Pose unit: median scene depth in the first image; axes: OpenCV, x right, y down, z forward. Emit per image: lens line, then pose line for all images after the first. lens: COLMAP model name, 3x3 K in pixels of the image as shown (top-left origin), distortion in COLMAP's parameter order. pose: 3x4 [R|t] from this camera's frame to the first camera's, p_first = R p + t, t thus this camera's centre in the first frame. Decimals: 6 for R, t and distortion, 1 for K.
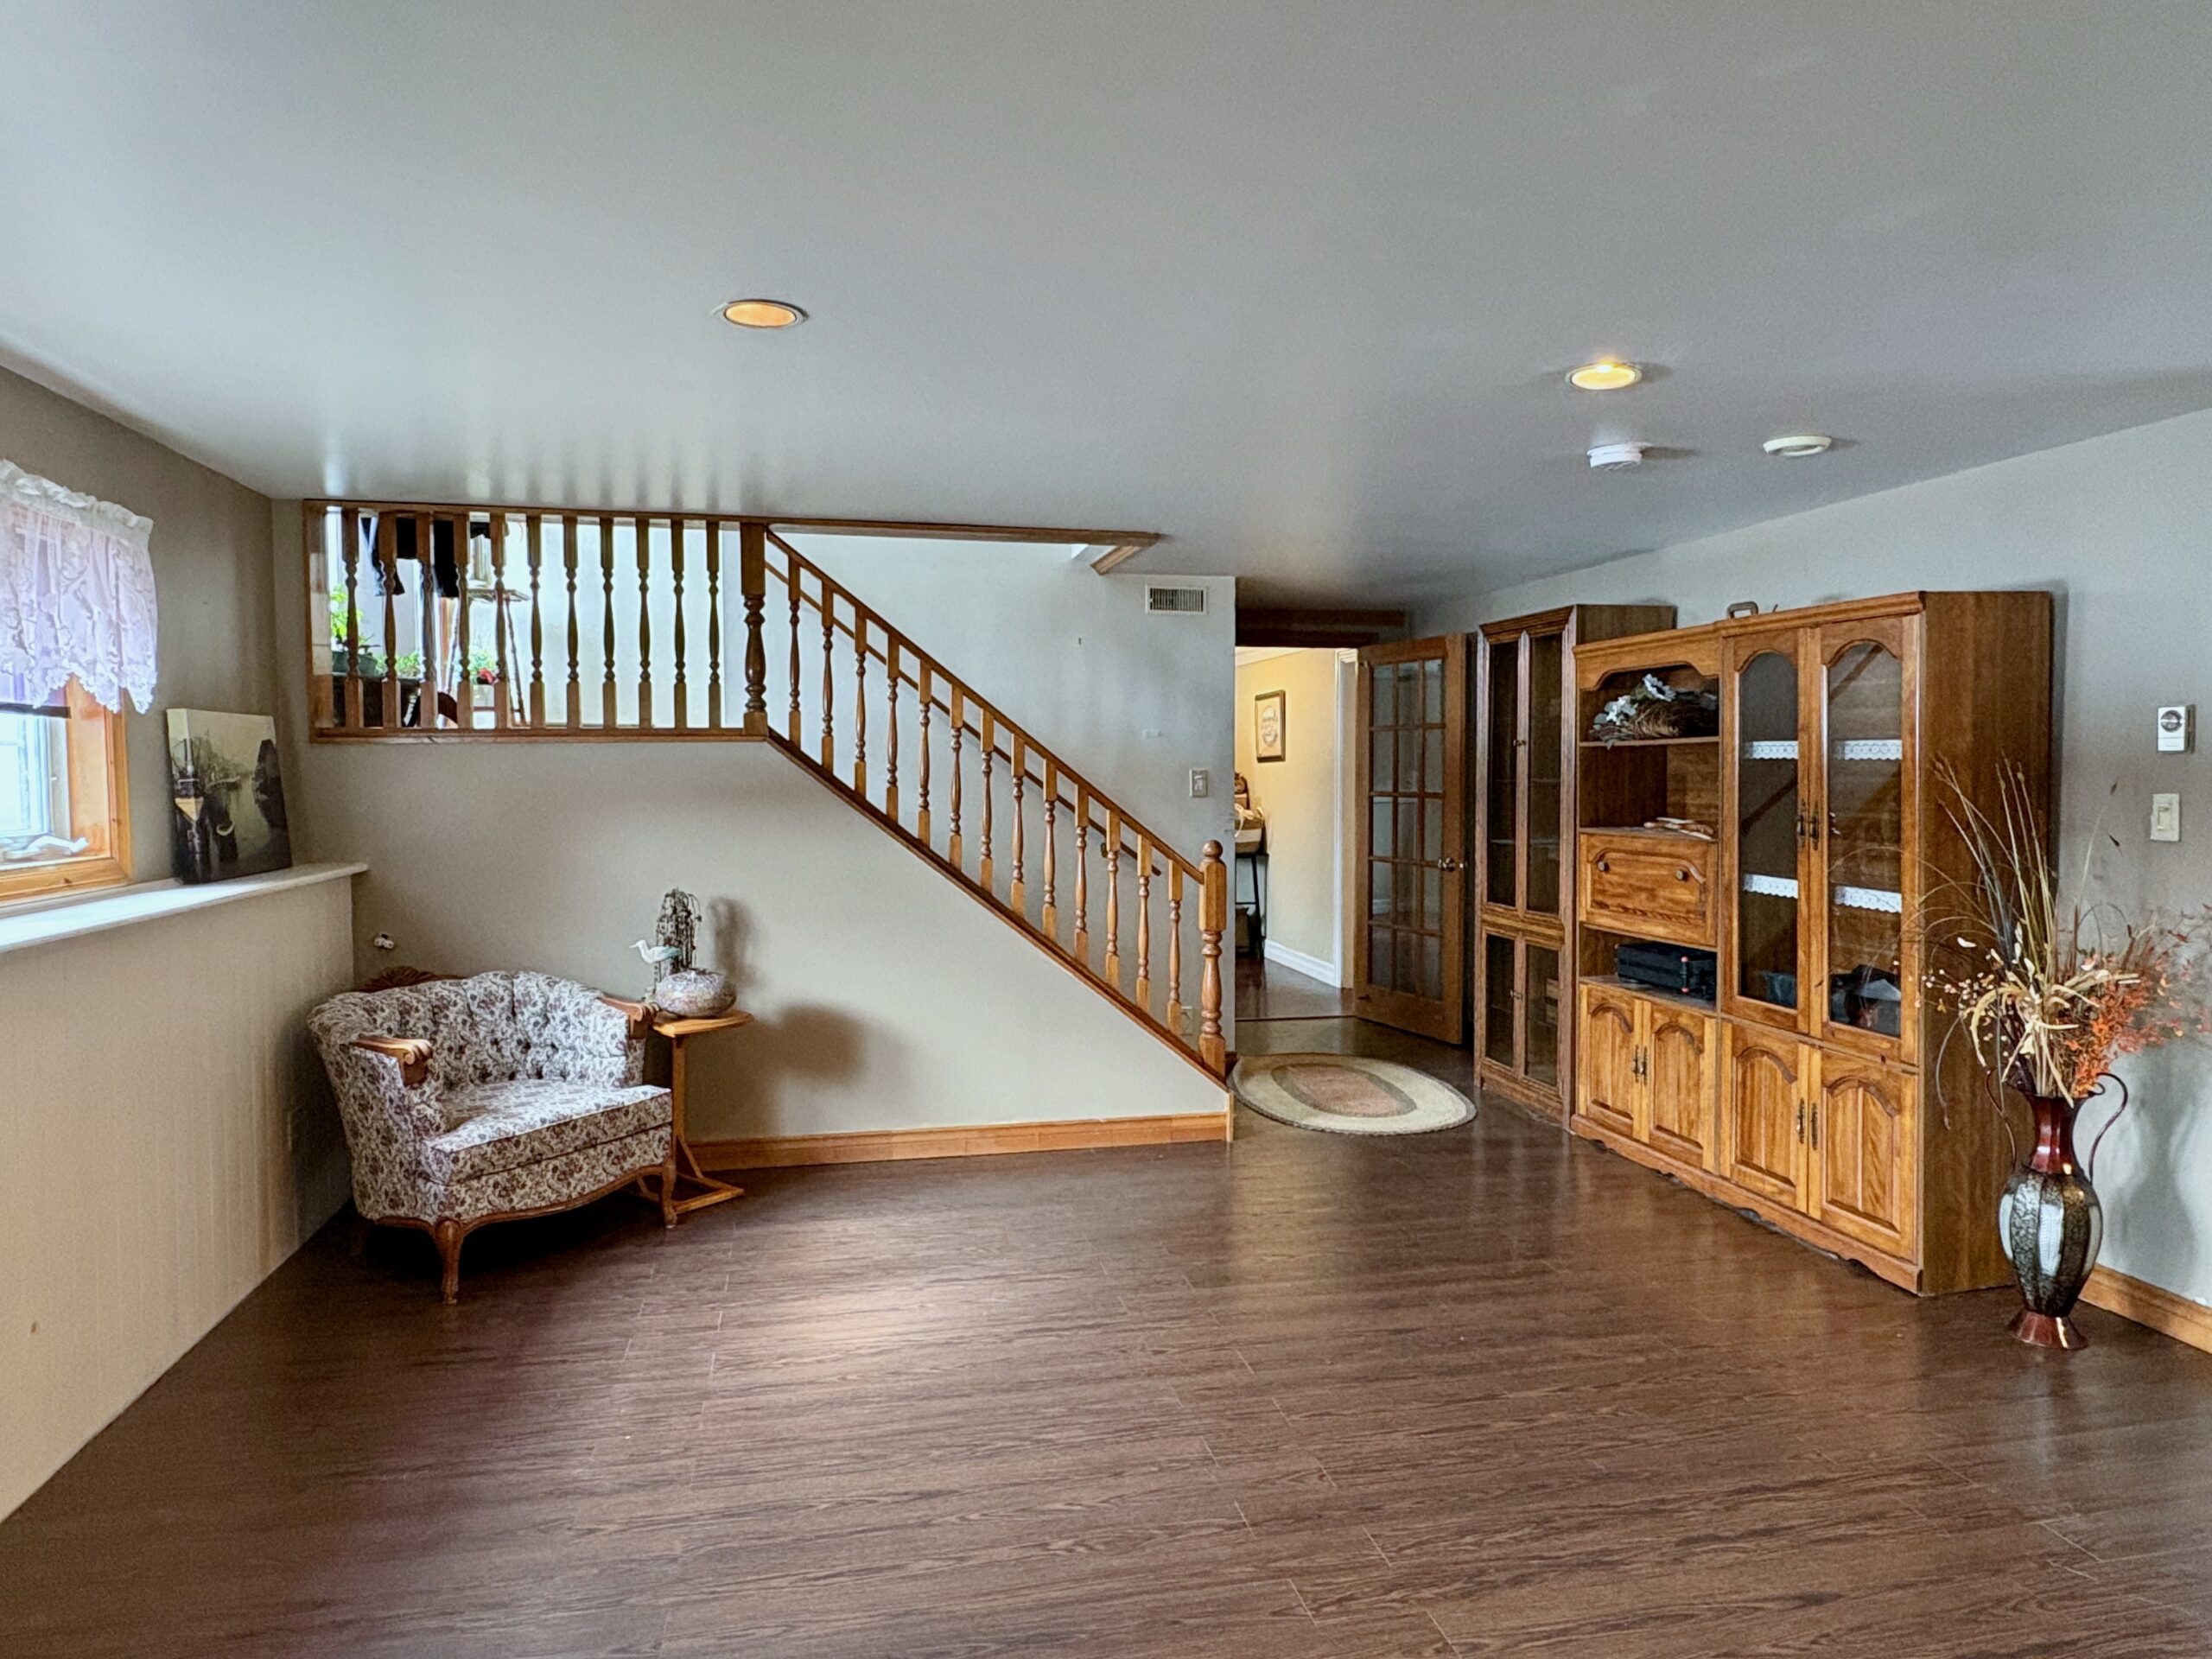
lens RADIAL K [[1350.8, 0, 1117.5], [0, 1350.8, 836.3], [0, 0, 1]] dist [0.001880, 0.004335]
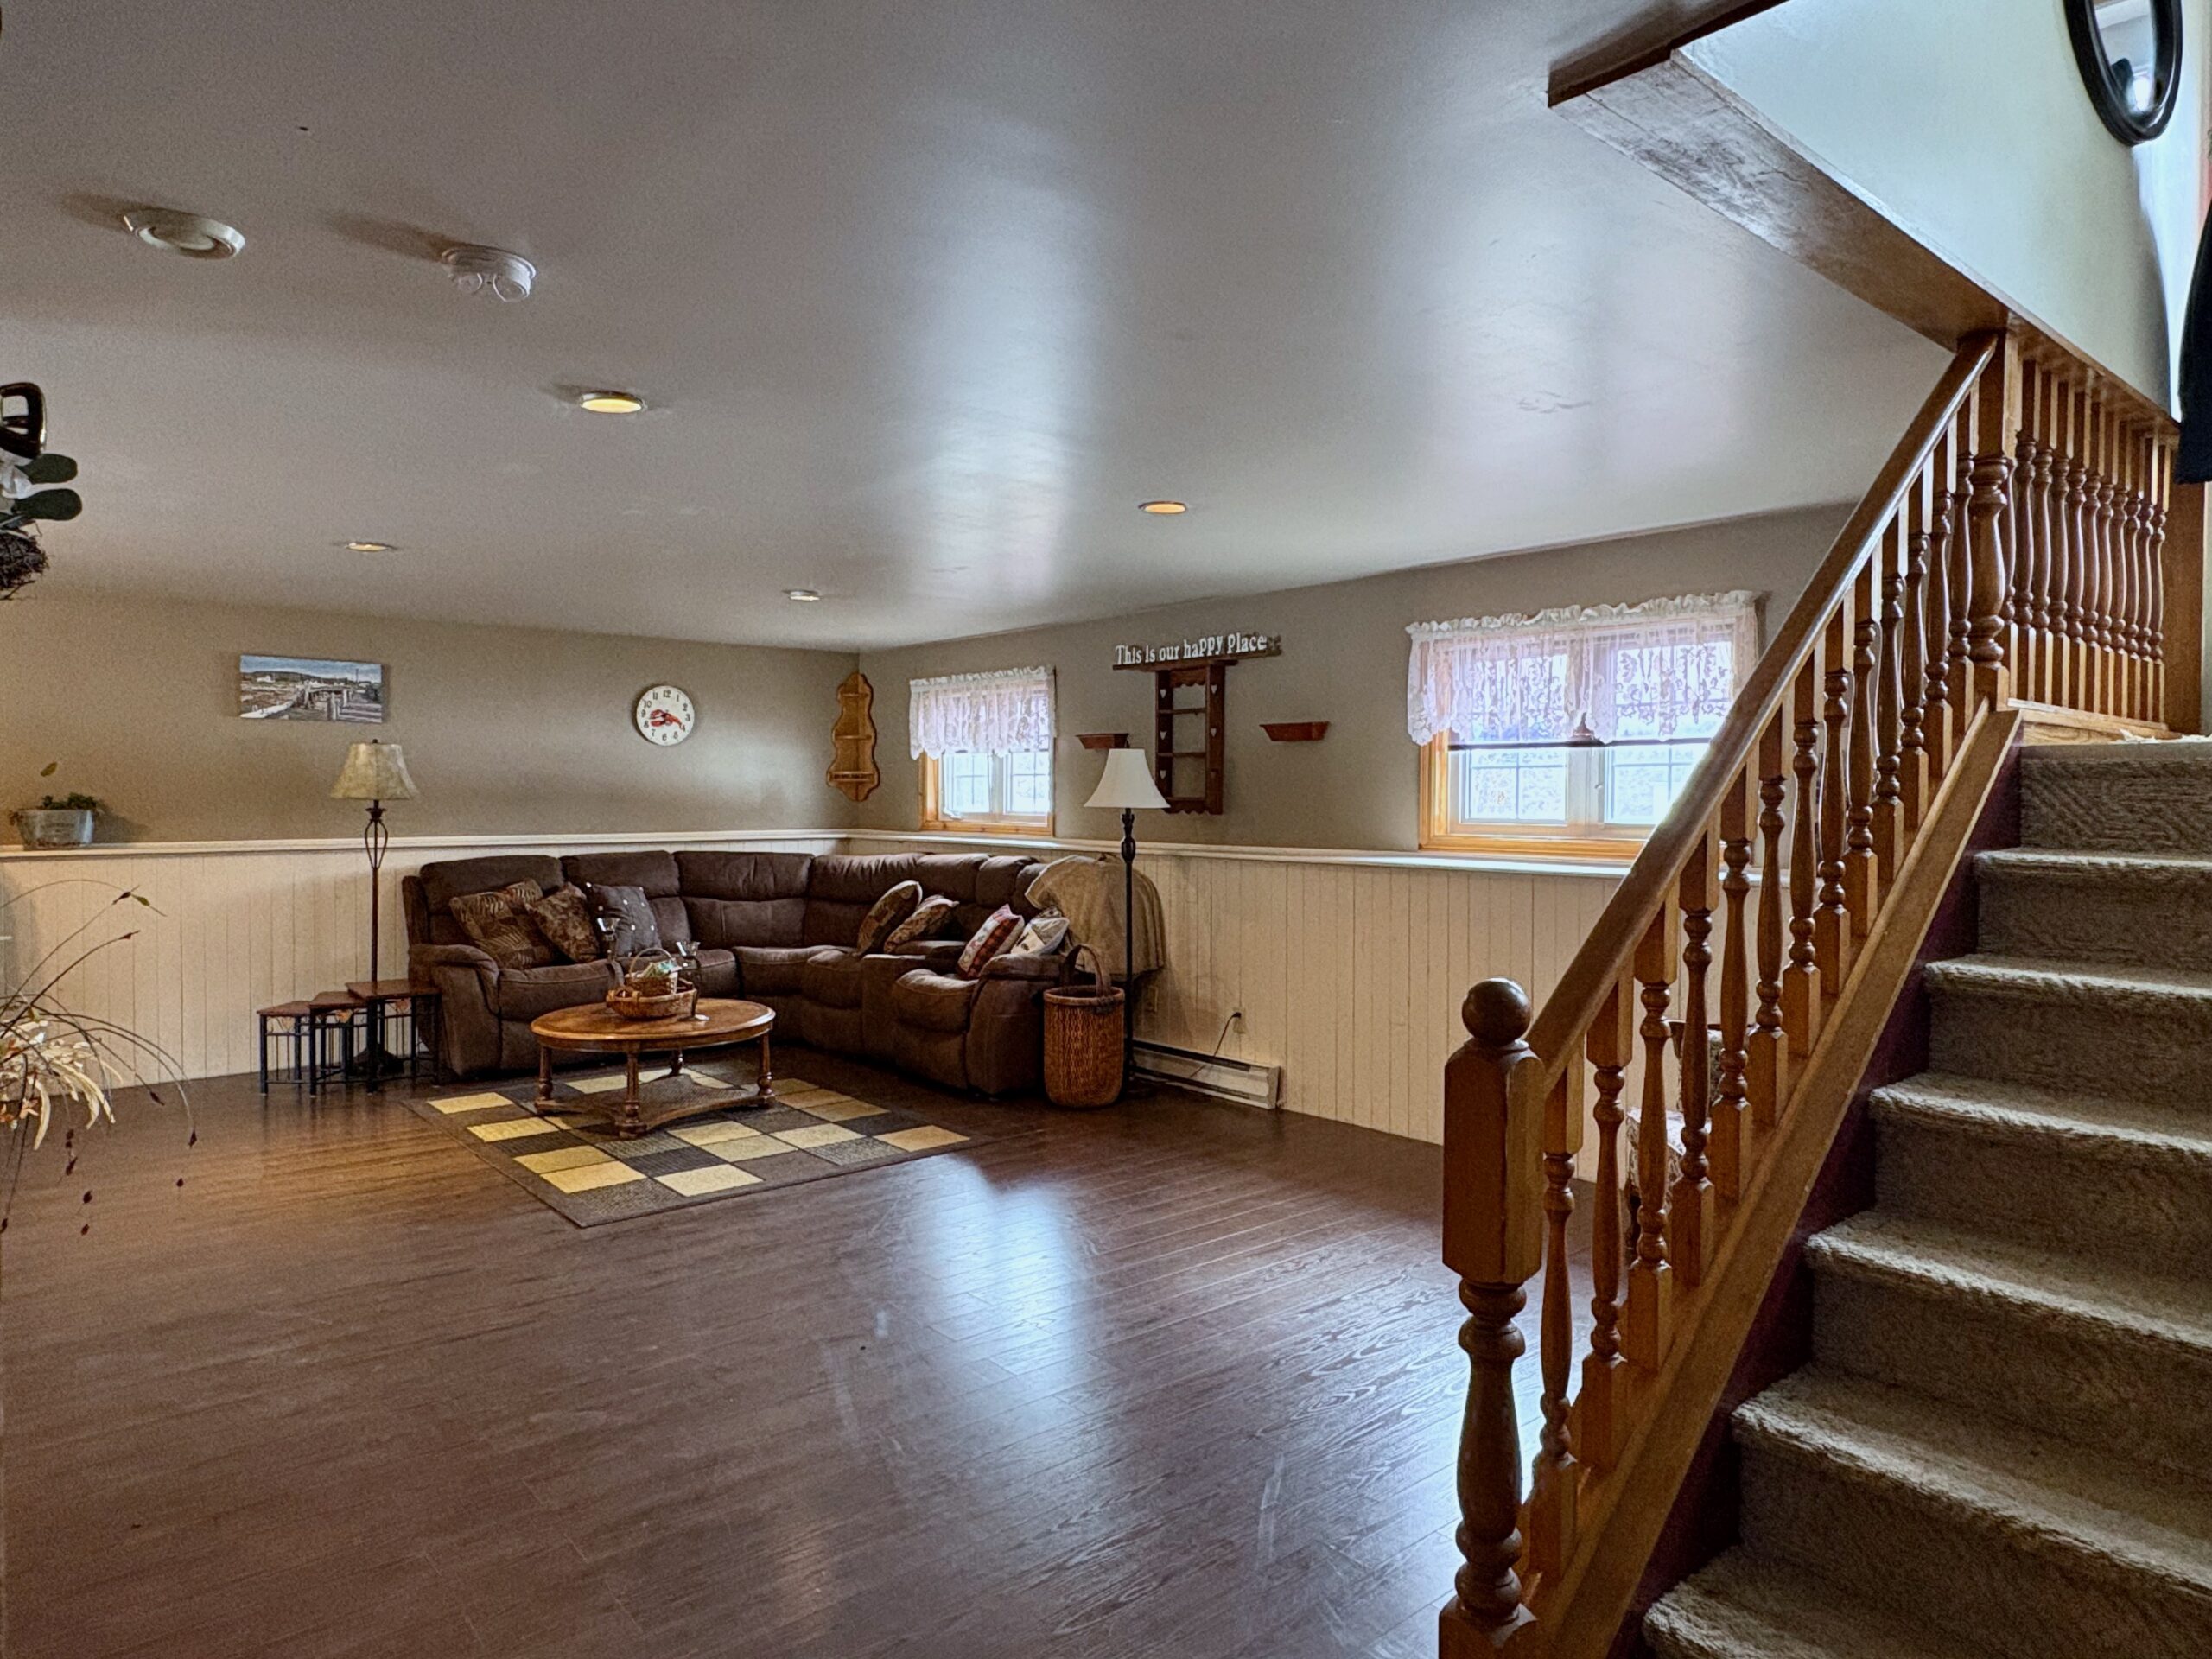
lens RADIAL K [[1350.8, 0, 1093.7], [0, 1350.8, 818.0], [0, 0, 1]] dist [0.001880, 0.004335]
pose [[-0.886929, 0.007319, -0.461848, 0.352333], [-0.026636, 0.997400, 0.066958, -0.064424], [0.461137, 0.071689, -0.884428, 1.456002]]
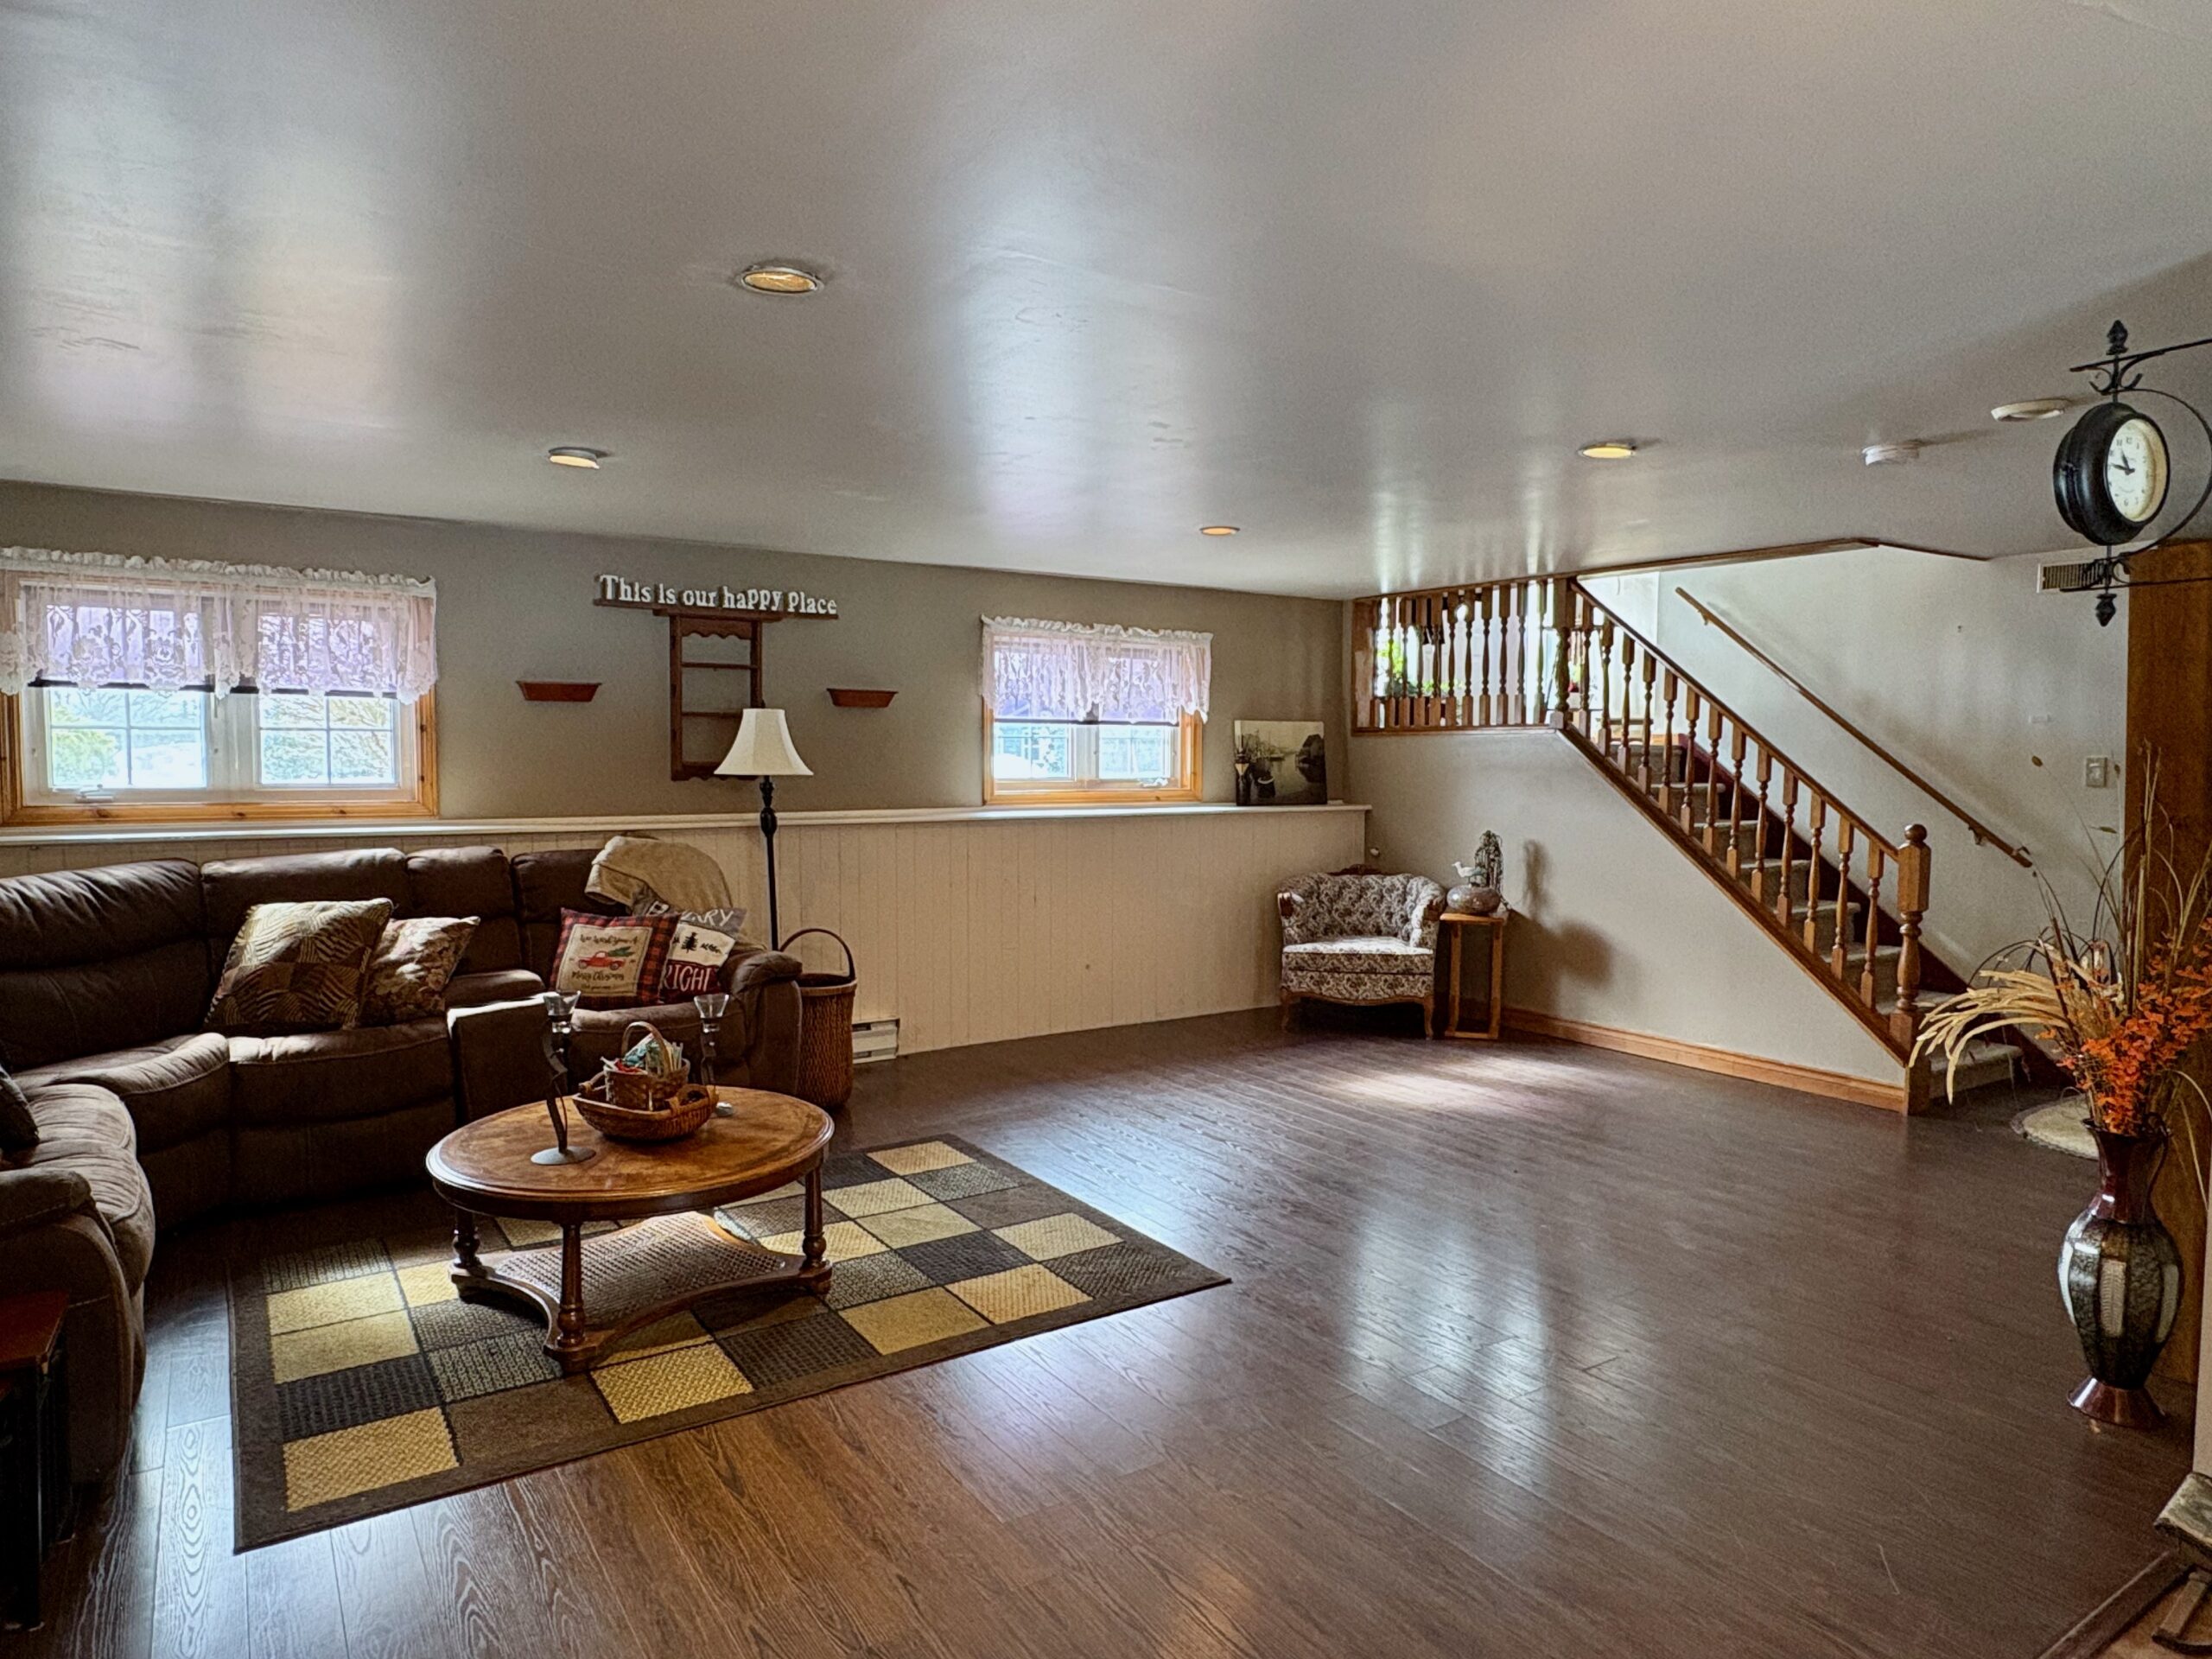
lens RADIAL K [[1350.8, 0, 1112.7], [0, 1350.8, 825.0], [0, 0, 1]] dist [0.001880, 0.004335]
pose [[0.364632, 0.052610, -0.929664, 0.961992], [-0.055950, 0.997837, 0.034523, 0.003586], [0.929469, 0.039426, 0.366787, 0.061529]]
